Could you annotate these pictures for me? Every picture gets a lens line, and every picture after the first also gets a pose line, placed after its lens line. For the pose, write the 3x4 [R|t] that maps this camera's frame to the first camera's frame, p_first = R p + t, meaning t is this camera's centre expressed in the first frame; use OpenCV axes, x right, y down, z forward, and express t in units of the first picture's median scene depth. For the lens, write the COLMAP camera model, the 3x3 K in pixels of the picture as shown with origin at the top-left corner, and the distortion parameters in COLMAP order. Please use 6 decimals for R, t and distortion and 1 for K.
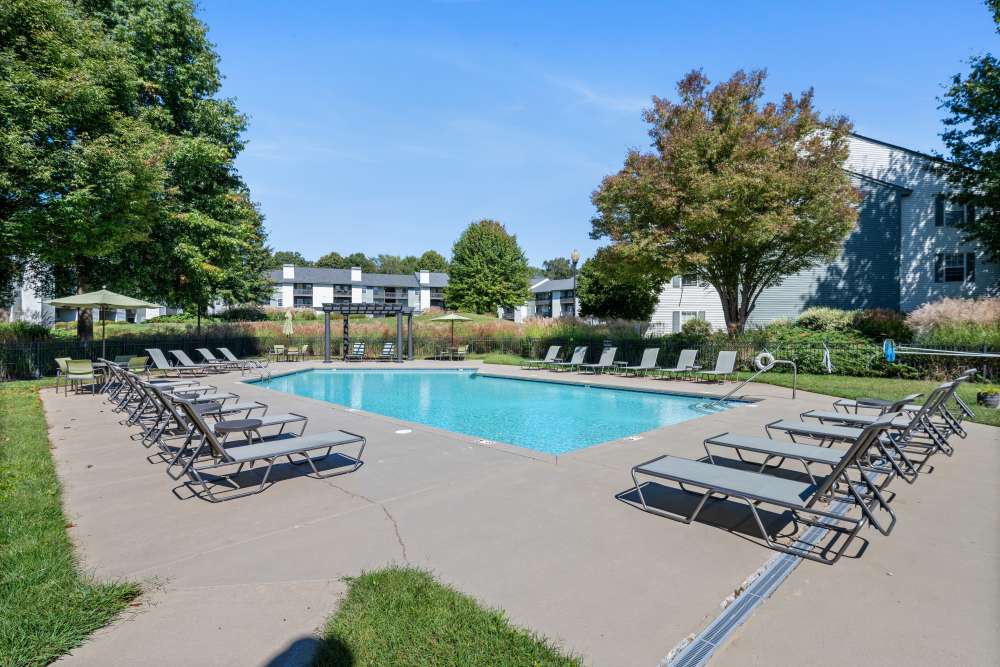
lens RADIAL K [[458.9, 0, 495.6], [0, 458.9, 336.3], [0, 0, 1]] dist [-0.001335, -0.001562]
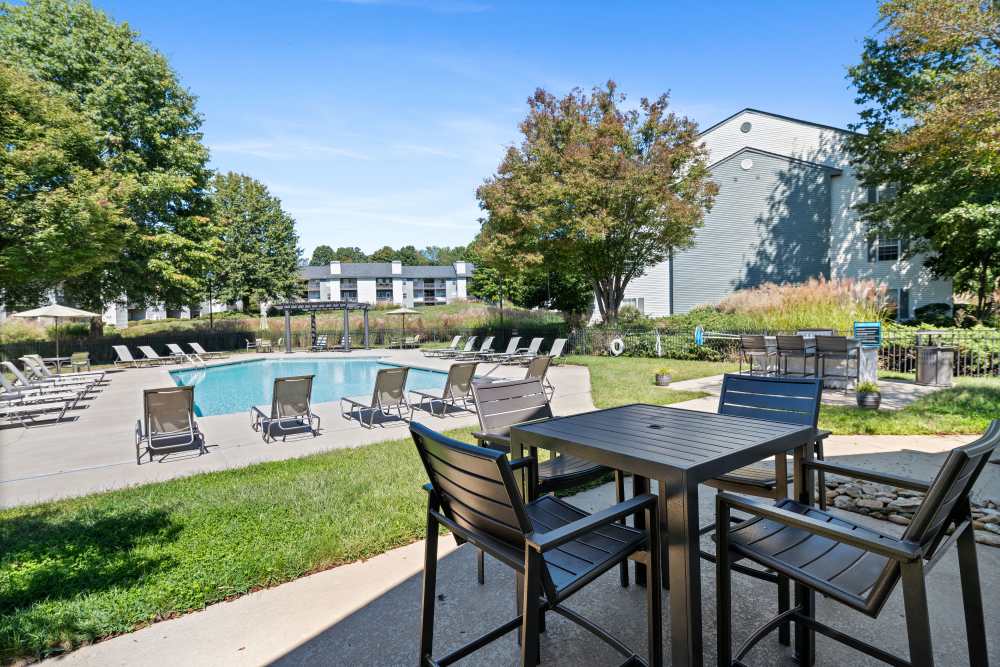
lens RADIAL K [[458.9, 0, 507.3], [0, 458.9, 333.2], [0, 0, 1]] dist [-0.001335, -0.001562]
pose [[0.991559, -0.020930, -0.127958, 0.309773], [0.024067, 0.999445, 0.023015, -0.006606], [0.127406, -0.025900, 0.991512, -0.086779]]
